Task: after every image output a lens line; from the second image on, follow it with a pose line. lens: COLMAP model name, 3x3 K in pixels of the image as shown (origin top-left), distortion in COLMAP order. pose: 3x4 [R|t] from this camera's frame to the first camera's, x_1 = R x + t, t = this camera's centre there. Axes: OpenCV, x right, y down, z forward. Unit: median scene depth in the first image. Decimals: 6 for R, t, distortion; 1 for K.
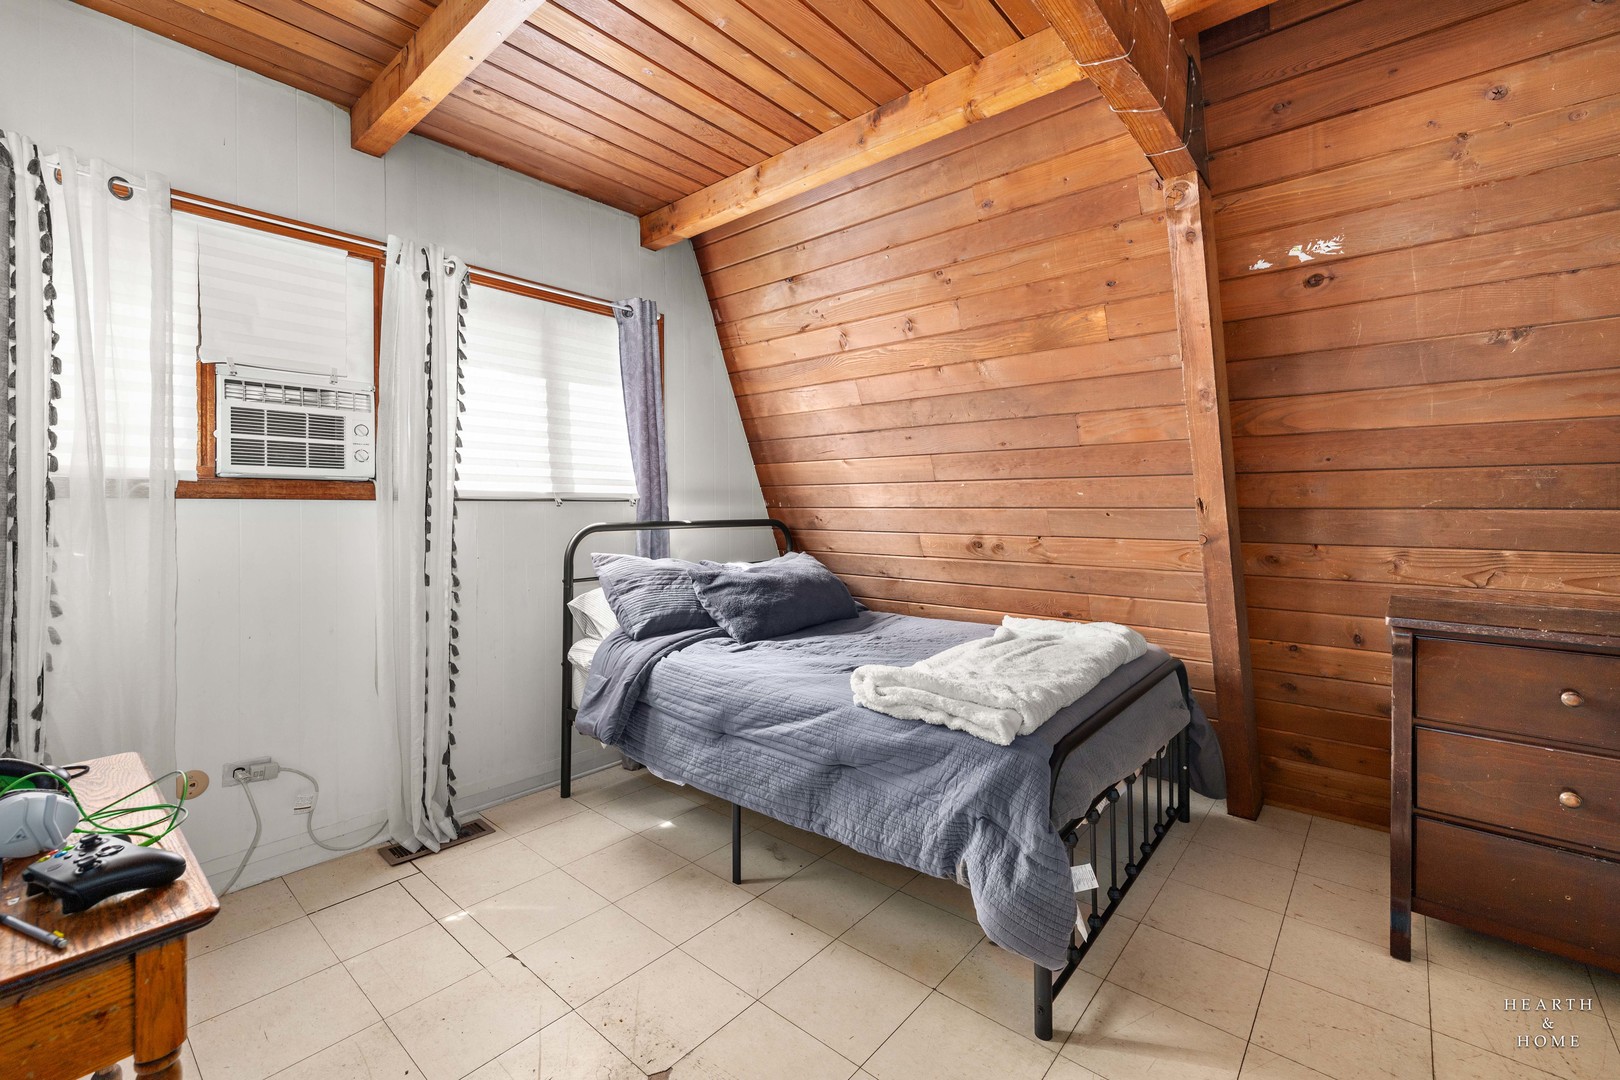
lens RADIAL K [[689.8, 0, 799.8], [0, 689.8, 502.7], [0, 0, 1]] dist [0.003034, 0.000368]
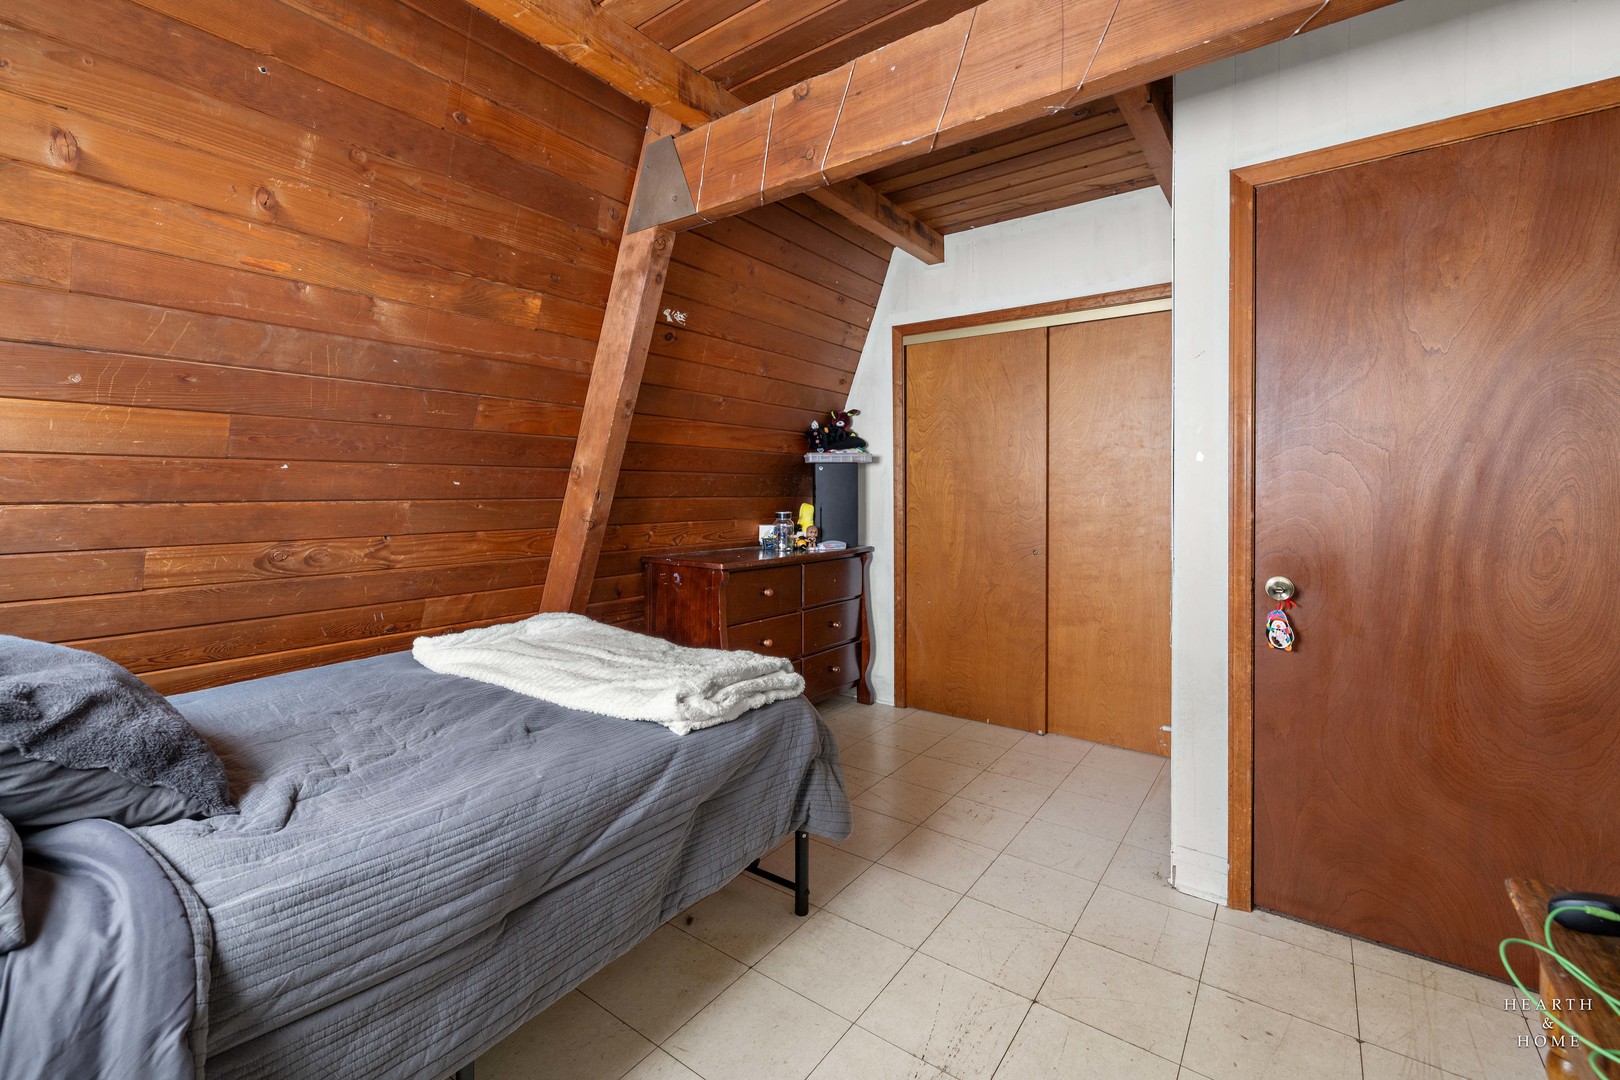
lens RADIAL K [[689.8, 0, 814.2], [0, 689.8, 489.5], [0, 0, 1]] dist [0.003034, 0.000368]
pose [[-0.080458, 0.007190, 0.996732, -0.689778], [0.001499, 0.999974, -0.007092, 0.002647], [-0.996757, 0.000924, -0.080467, 0.819350]]
